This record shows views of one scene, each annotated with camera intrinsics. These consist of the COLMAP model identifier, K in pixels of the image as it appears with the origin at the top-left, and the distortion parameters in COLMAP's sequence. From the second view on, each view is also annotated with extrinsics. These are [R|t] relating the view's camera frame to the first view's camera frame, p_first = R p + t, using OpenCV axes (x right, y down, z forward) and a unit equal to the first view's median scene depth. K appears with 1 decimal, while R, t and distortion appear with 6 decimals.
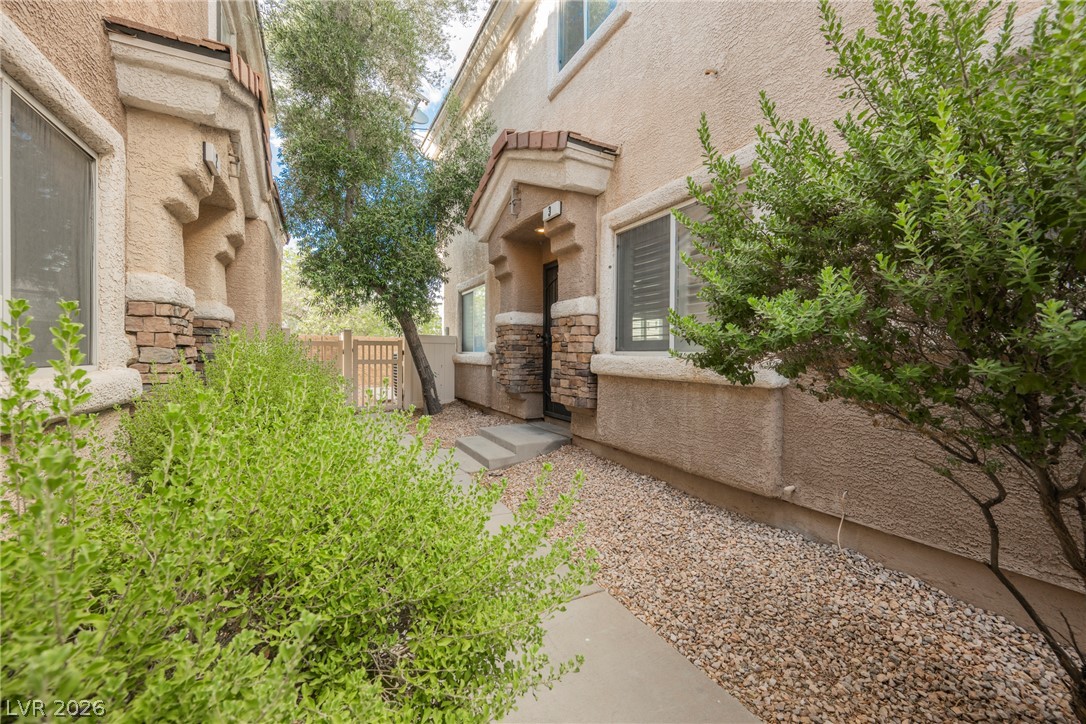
lens RADIAL K [[425.9, 0, 544.2], [0, 425.9, 355.0], [0, 0, 1]] dist [-0.001270, 0.000548]
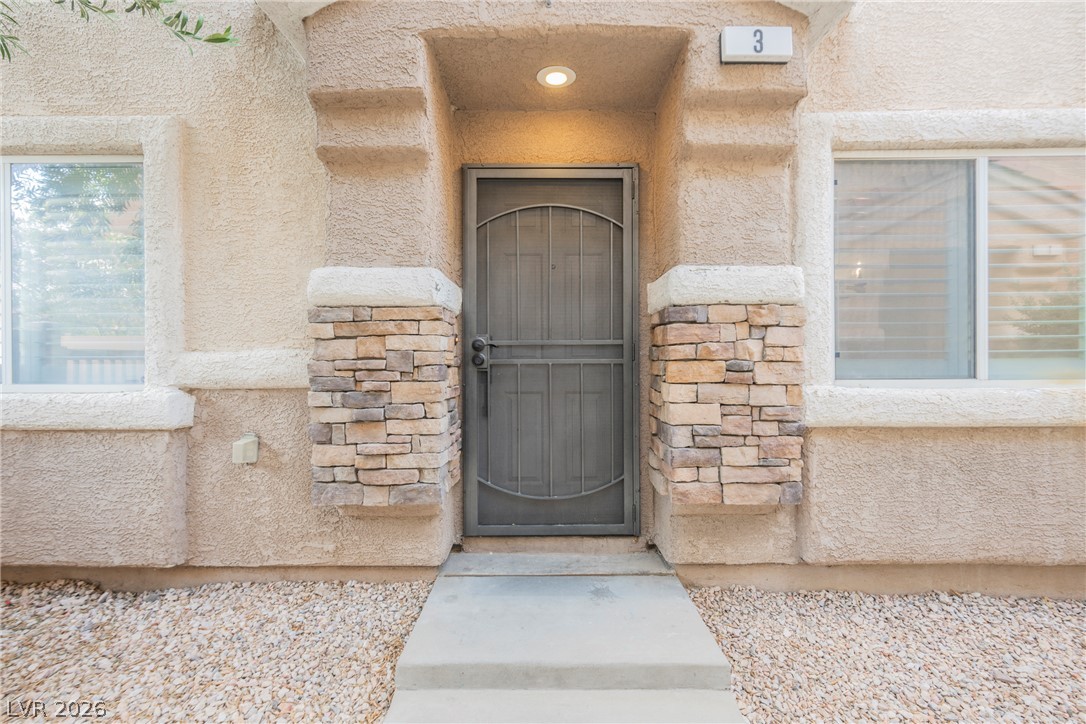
lens RADIAL K [[474.8, 0, 542.9], [0, 474.8, 370.2], [0, 0, 1]] dist [0.000765, 0.000217]
pose [[0.476275, -0.001840, 0.879294, -0.524089], [0.013195, 0.999900, -0.005055, -0.023488], [-0.879197, 0.014010, 0.476252, 1.039657]]
